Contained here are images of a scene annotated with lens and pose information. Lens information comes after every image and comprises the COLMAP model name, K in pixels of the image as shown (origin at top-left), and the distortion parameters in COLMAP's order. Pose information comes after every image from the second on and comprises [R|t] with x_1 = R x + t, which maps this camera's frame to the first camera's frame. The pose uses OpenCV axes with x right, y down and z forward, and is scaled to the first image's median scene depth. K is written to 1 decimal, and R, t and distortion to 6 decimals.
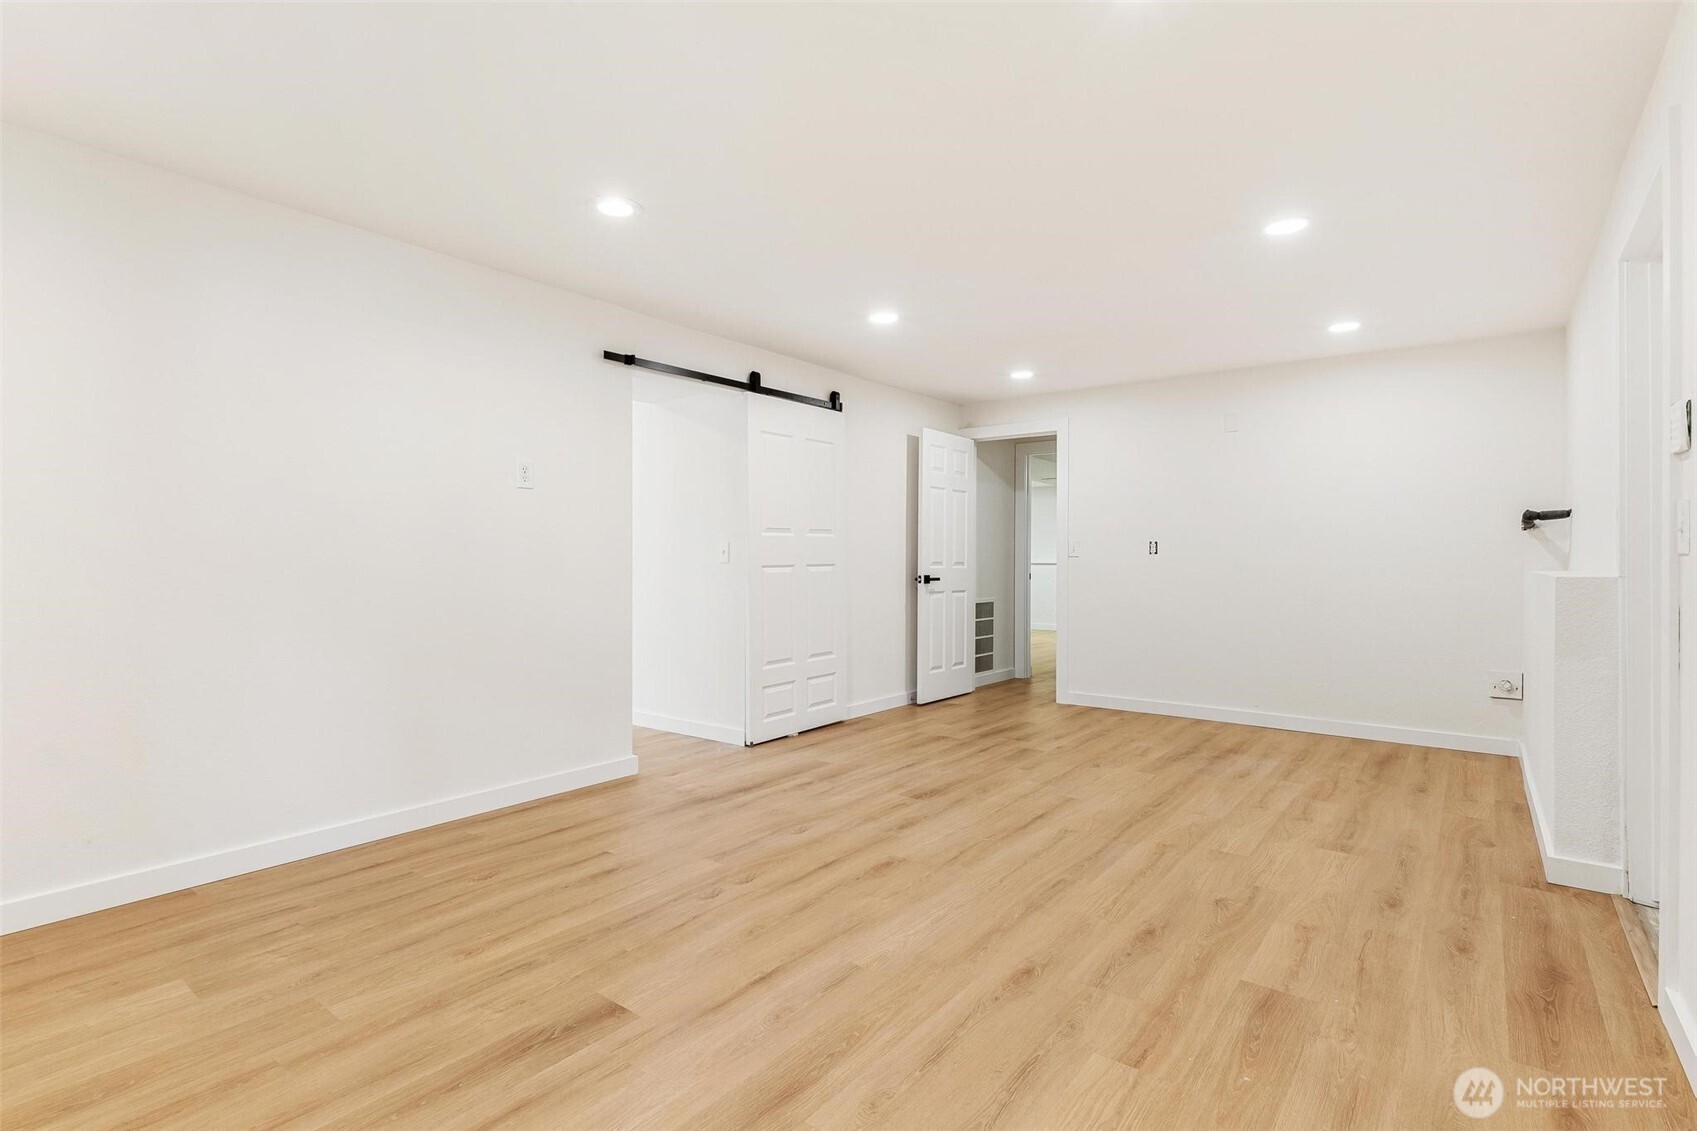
lens RADIAL K [[815.2, 0, 843.4], [0, 815.2, 574.6], [0, 0, 1]] dist [0.003390, -0.001115]
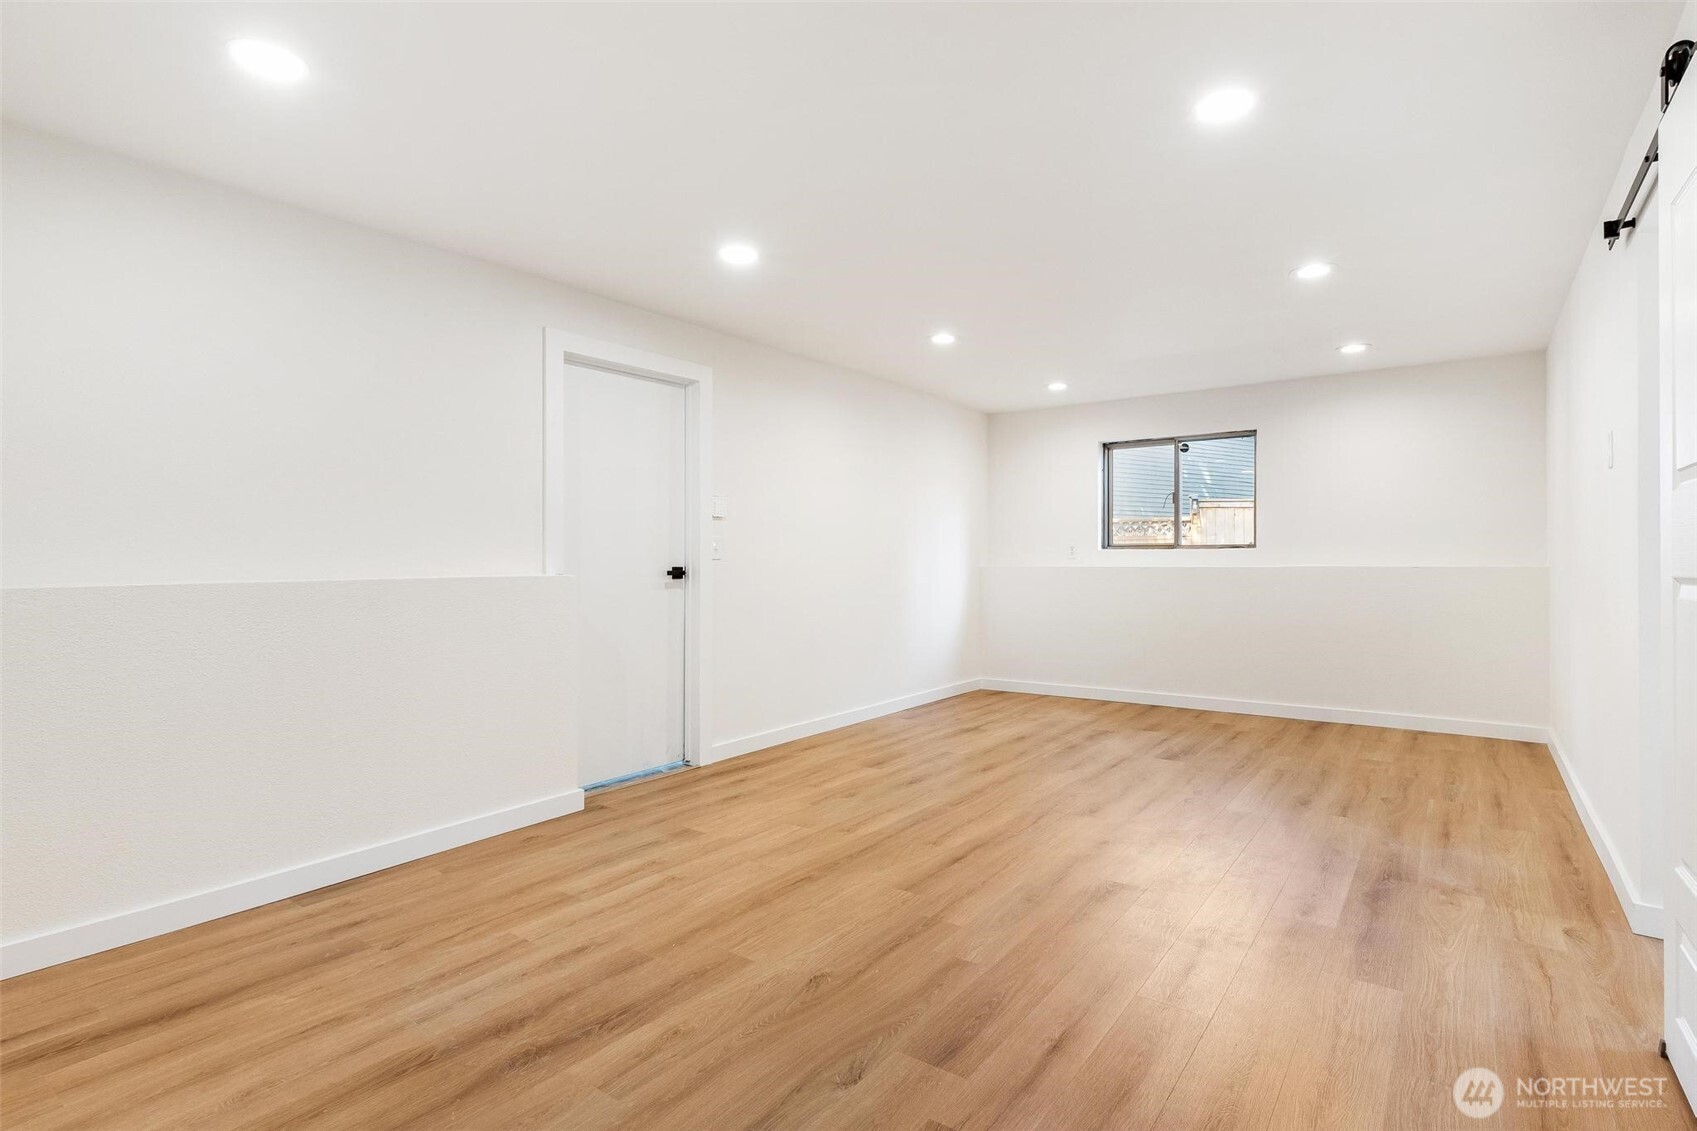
lens RADIAL K [[815.2, 0, 853.3], [0, 815.2, 562.8], [0, 0, 1]] dist [0.003390, -0.001115]
pose [[-0.999719, 0.002928, -0.023520, 0.402839], [0.002401, 0.999747, 0.022378, -0.040812], [0.023580, 0.022316, -0.999473, 2.015504]]
